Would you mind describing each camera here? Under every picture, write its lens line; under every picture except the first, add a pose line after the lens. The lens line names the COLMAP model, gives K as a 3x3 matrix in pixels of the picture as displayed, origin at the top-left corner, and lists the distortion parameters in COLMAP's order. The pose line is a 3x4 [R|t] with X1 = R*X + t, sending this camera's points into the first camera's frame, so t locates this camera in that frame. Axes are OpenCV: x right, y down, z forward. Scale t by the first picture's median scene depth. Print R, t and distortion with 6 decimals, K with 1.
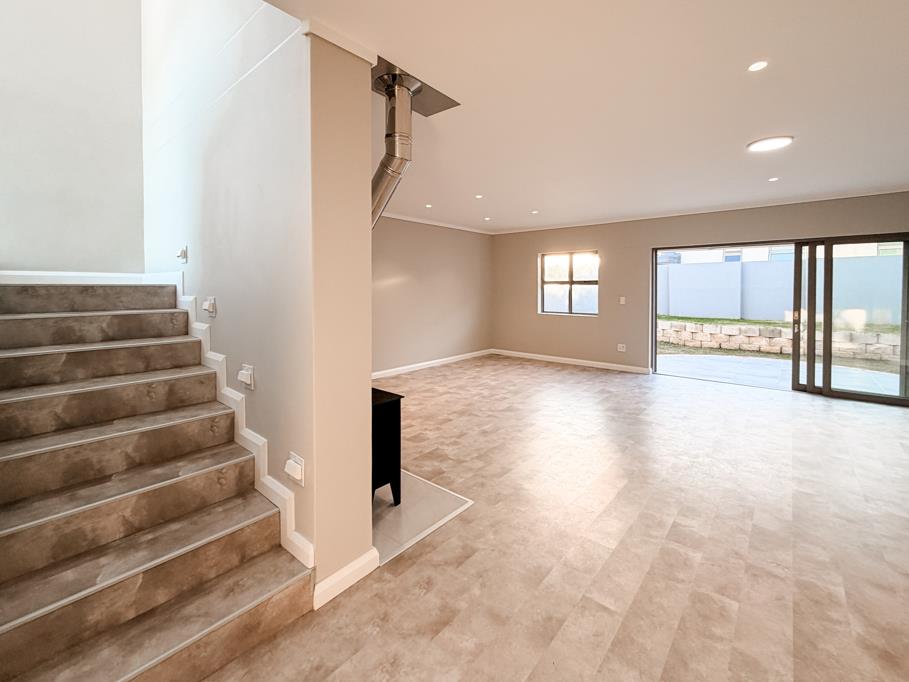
lens RADIAL K [[405.8, 0, 447.7], [0, 405.8, 294.1], [0, 0, 1]] dist [0.005026, -0.000324]
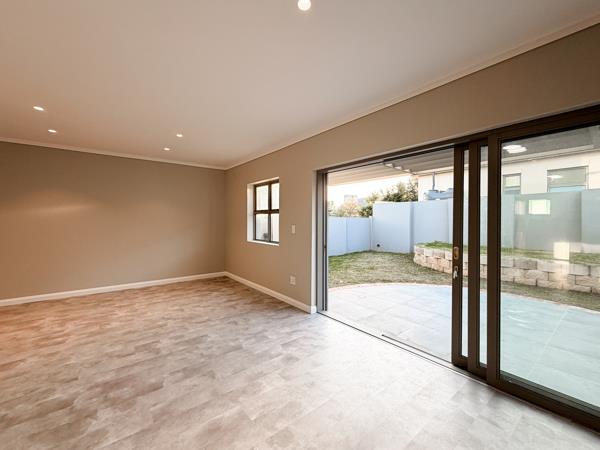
lens RADIAL K [[255.3, 0, 295.8], [0, 255.3, 219.8], [0, 0, 1]] dist [-0.000032, 0.000017]
pose [[0.980457, 0.001070, -0.196733, 0.494512], [-0.004956, 0.999802, -0.019261, 0.004722], [0.196673, 0.019859, 0.980268, 0.385489]]
